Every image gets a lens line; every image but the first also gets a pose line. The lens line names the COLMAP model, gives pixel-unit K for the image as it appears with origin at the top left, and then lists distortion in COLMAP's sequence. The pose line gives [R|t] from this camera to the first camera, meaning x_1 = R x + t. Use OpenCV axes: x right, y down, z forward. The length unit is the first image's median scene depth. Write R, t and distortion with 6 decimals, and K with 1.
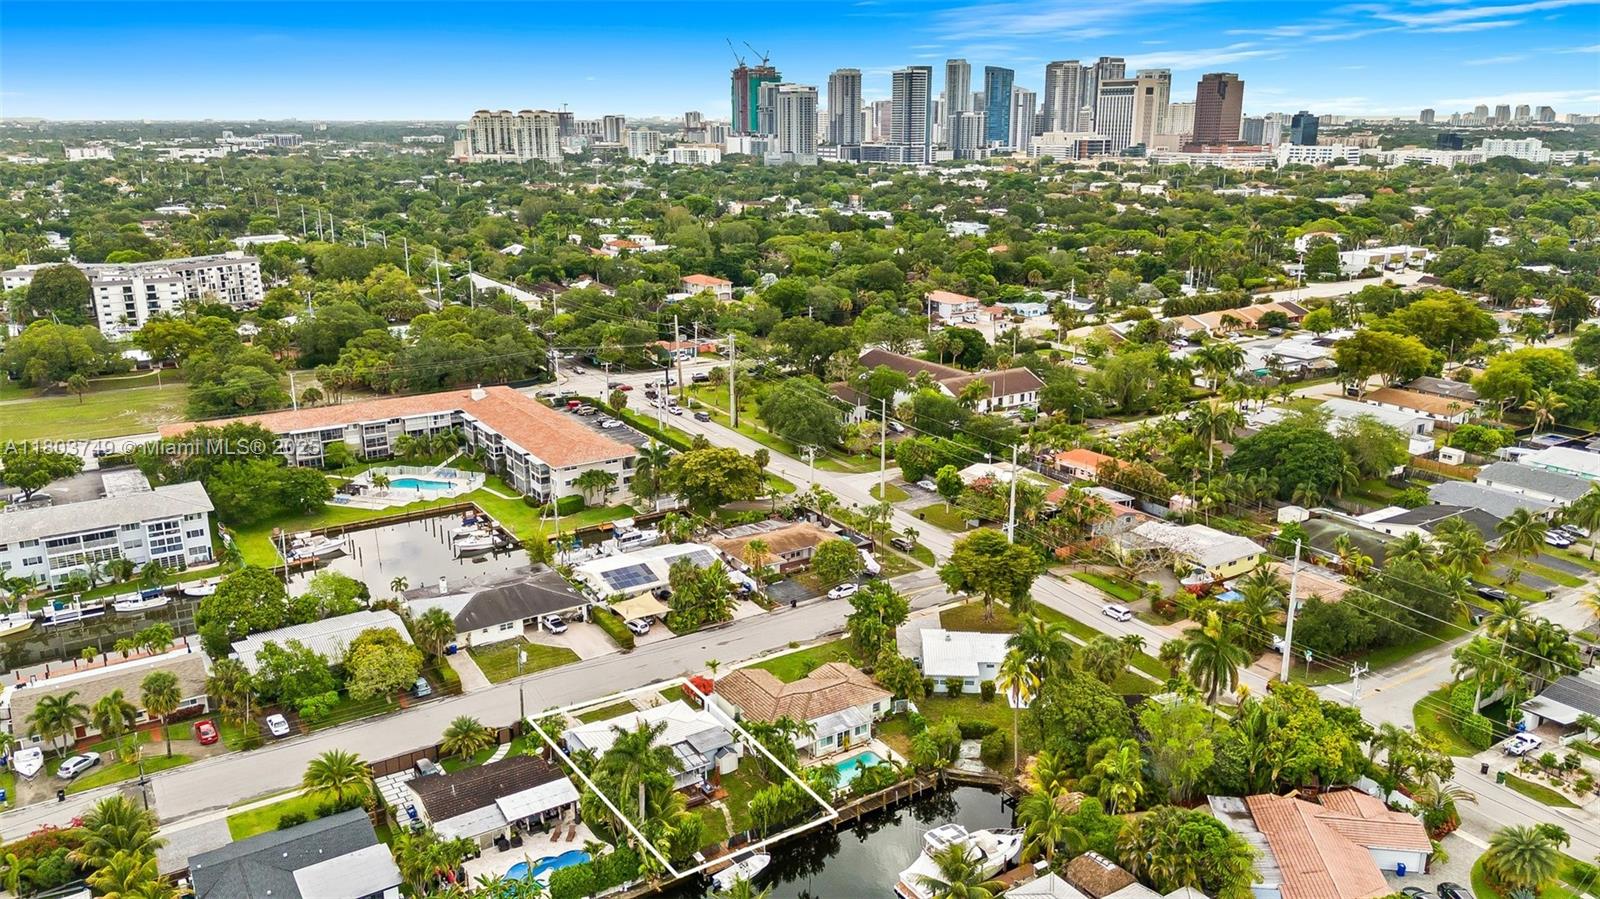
lens RADIAL K [[1170.2, 0, 805.2], [0, 1170.2, 452.7], [0, 0, 1]] dist [0.084251, -0.094123]
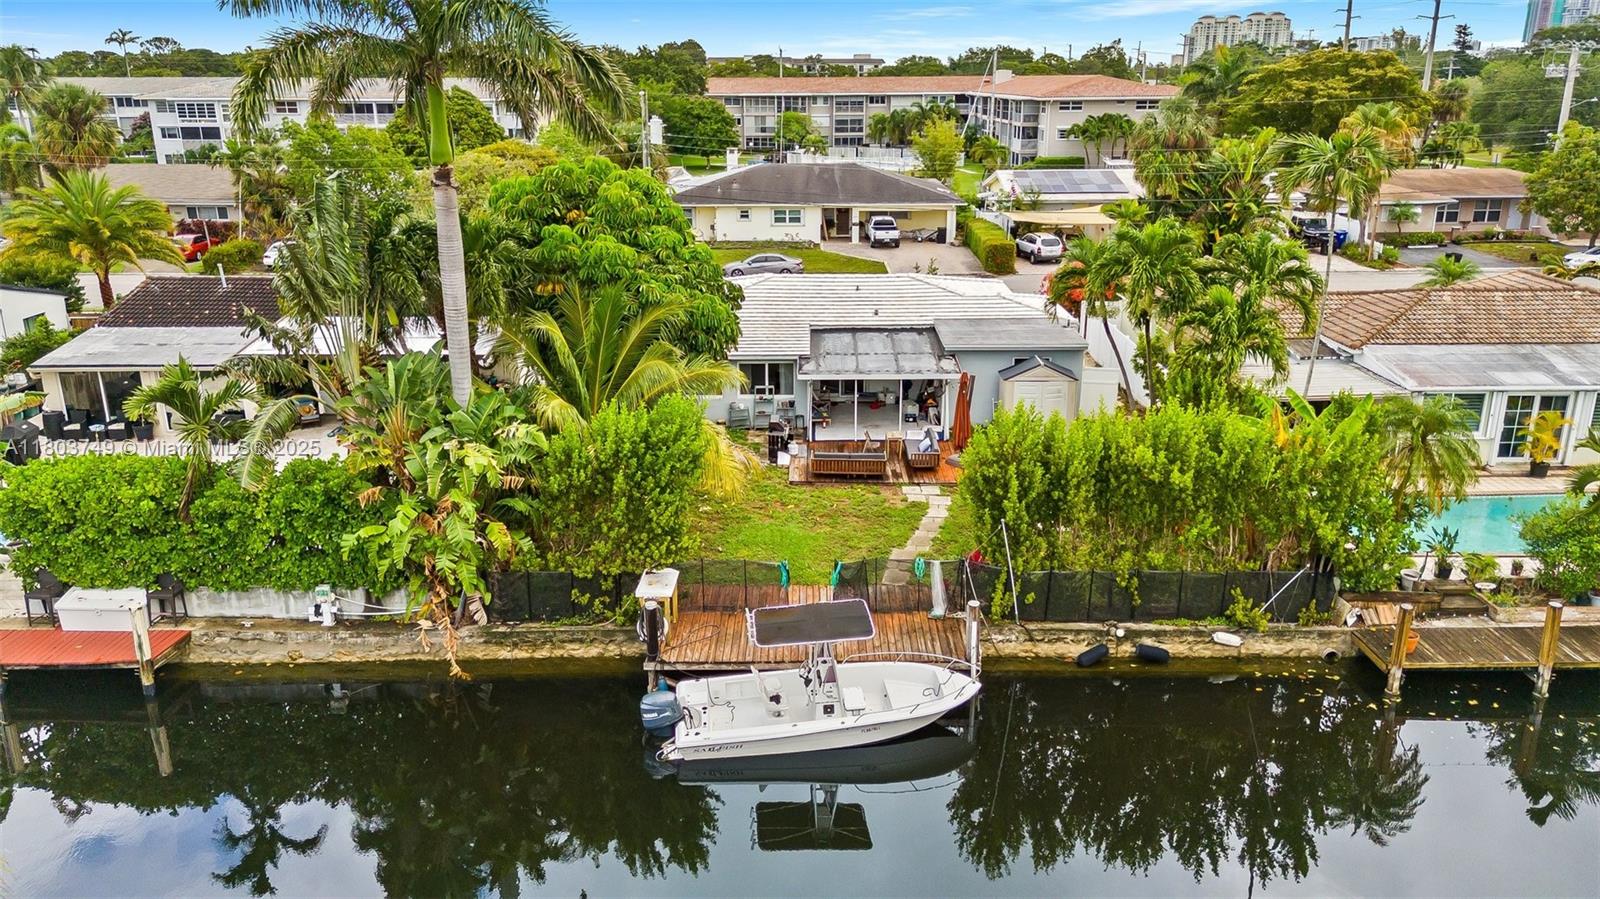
lens RADIAL K [[1170.2, 0, 805.2], [0, 1170.2, 452.7], [0, 0, 1]] dist [0.084251, -0.094123]
pose [[0.835427, 0.165352, -0.524137, 0.030536], [-0.150563, 0.986041, 0.071088, 0.208799], [0.528576, 0.019527, 0.848662, 0.579097]]
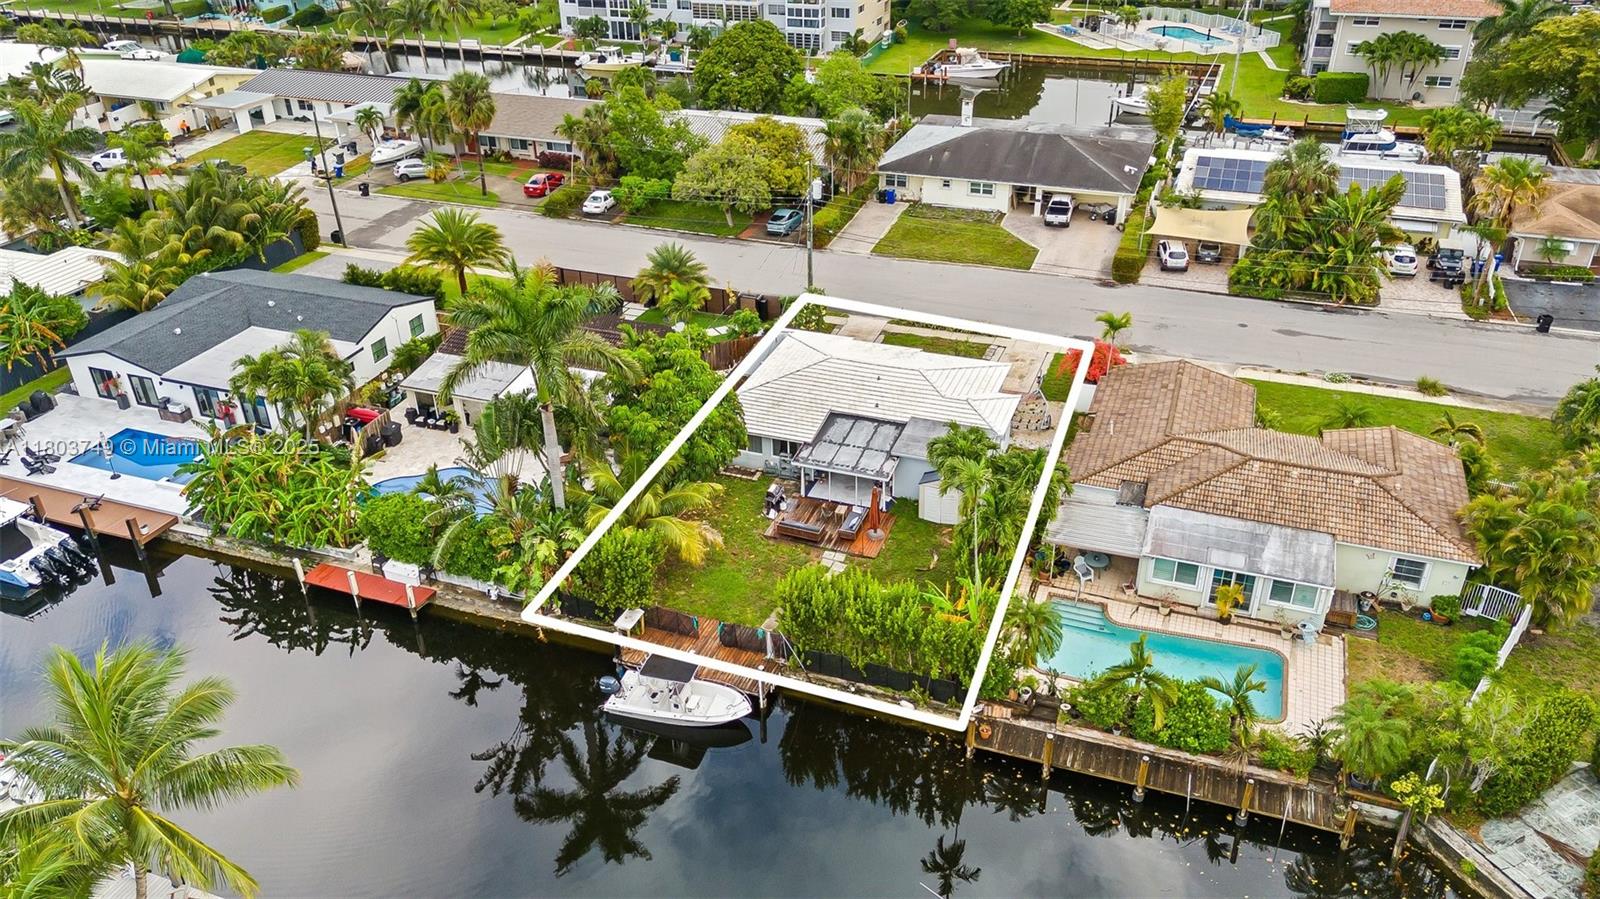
lens RADIAL K [[1170.2, 0, 805.2], [0, 1170.2, 452.7], [0, 0, 1]] dist [0.084251, -0.094123]
pose [[0.596960, 0.395929, -0.697767, 0.161393], [-0.210637, 0.916577, 0.339880, 0.085934], [0.774126, -0.055919, 0.630557, 0.543708]]
